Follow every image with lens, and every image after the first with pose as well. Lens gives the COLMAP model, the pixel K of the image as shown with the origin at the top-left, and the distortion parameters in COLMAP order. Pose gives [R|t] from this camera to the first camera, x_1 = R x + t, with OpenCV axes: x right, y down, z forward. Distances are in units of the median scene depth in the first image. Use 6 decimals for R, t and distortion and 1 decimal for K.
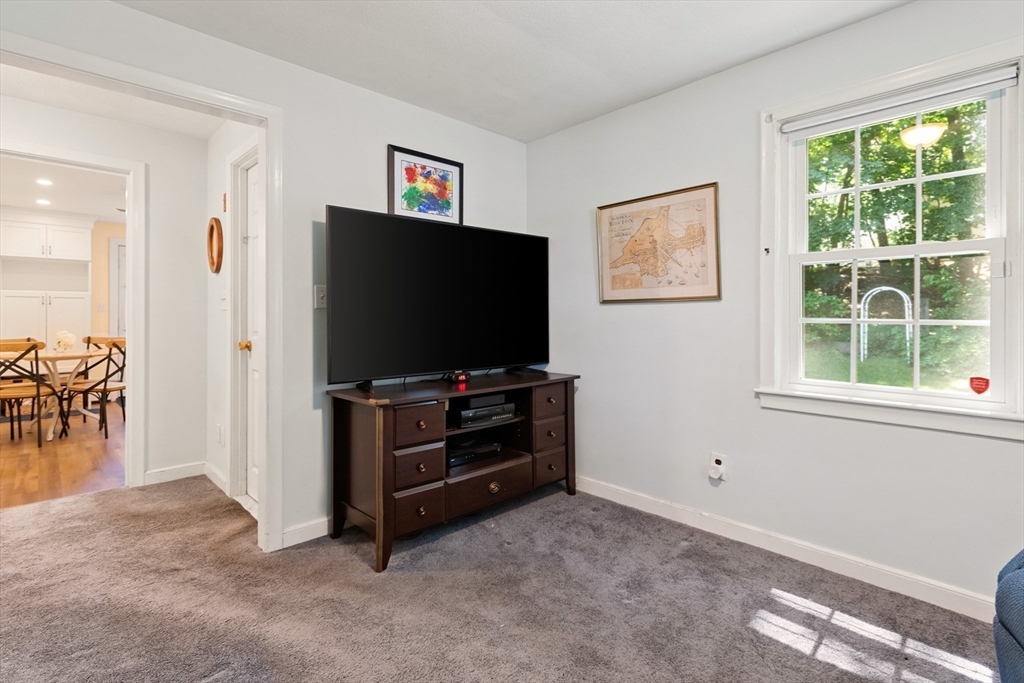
lens RADIAL K [[469.4, 0, 487.7], [0, 469.4, 314.5], [0, 0, 1]] dist [-0.003339, 0.000148]
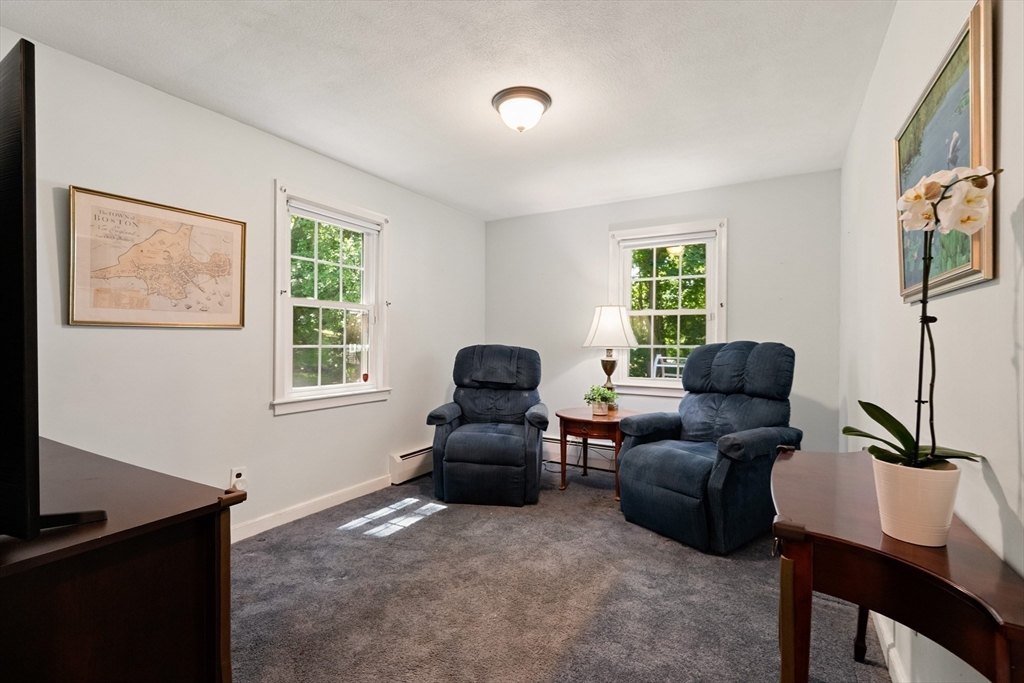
lens RADIAL K [[469.4, 0, 508.3], [0, 469.4, 342.7], [0, 0, 1]] dist [-0.003339, 0.000148]
pose [[-0.287284, -0.005070, 0.957832, -0.840130], [-0.008035, 0.999964, 0.002883, -0.006651], [-0.957812, -0.006868, -0.287314, 0.802568]]
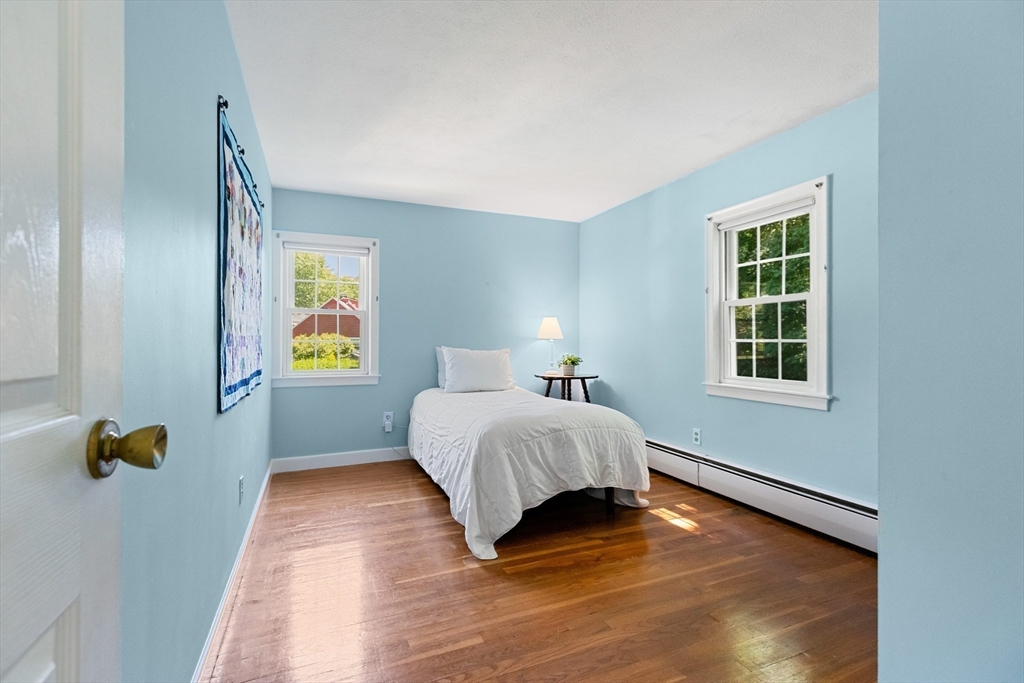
lens RADIAL K [[469.4, 0, 509.2], [0, 469.4, 343.1], [0, 0, 1]] dist [-0.003339, 0.000148]
pose [[0.942849, -0.003798, -0.333200, 0.406281], [0.004241, 0.999991, 0.000603, 0.016040], [0.333195, -0.001981, 0.942856, -0.723071]]
